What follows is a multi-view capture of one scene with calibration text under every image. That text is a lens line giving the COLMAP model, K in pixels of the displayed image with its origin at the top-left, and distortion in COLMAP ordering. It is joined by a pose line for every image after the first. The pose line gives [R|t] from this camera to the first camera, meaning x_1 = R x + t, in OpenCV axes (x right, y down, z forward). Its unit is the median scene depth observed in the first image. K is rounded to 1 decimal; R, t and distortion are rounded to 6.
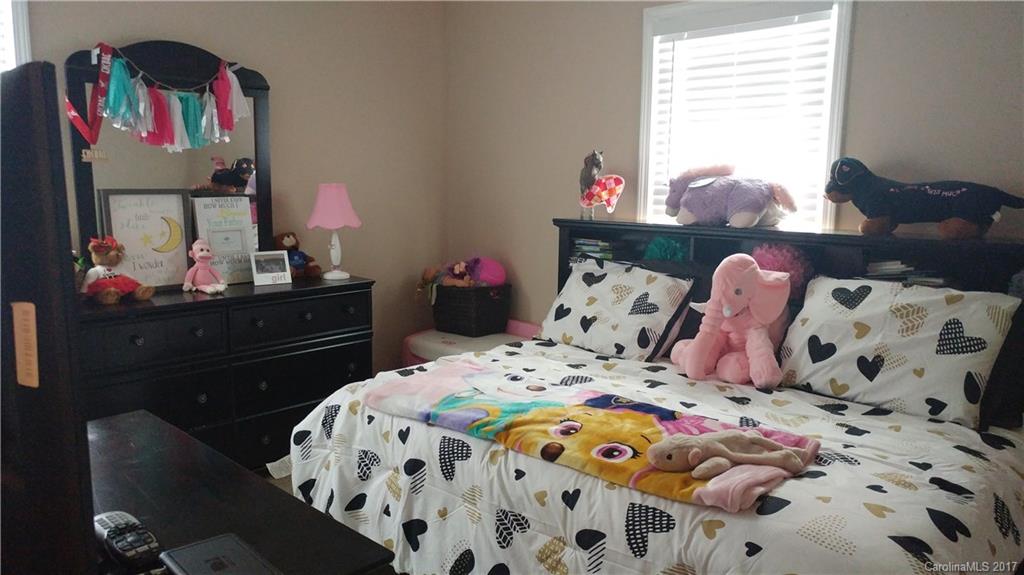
lens RADIAL K [[739.3, 0, 512.0], [0, 739.3, 287.5], [0, 0, 1]] dist [0.014757, 0.001970]
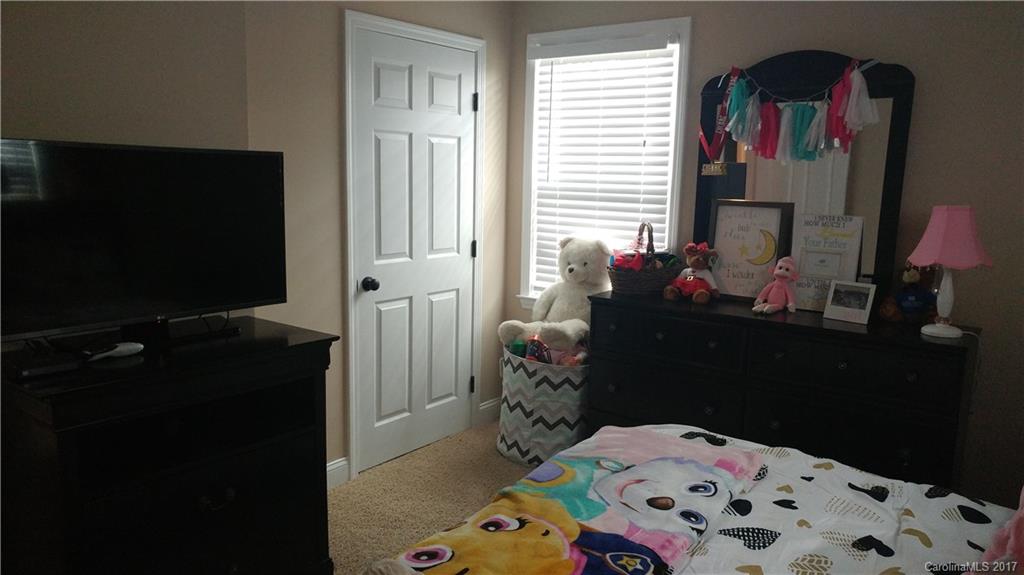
lens RADIAL K [[739.3, 0, 512.0], [0, 739.3, 287.5], [0, 0, 1]] dist [0.014757, 0.001970]
pose [[0.112076, 0.152241, -0.981968, 0.492359], [-0.174762, 0.975811, 0.131340, -0.092646], [0.978211, 0.156891, 0.135971, 0.549564]]
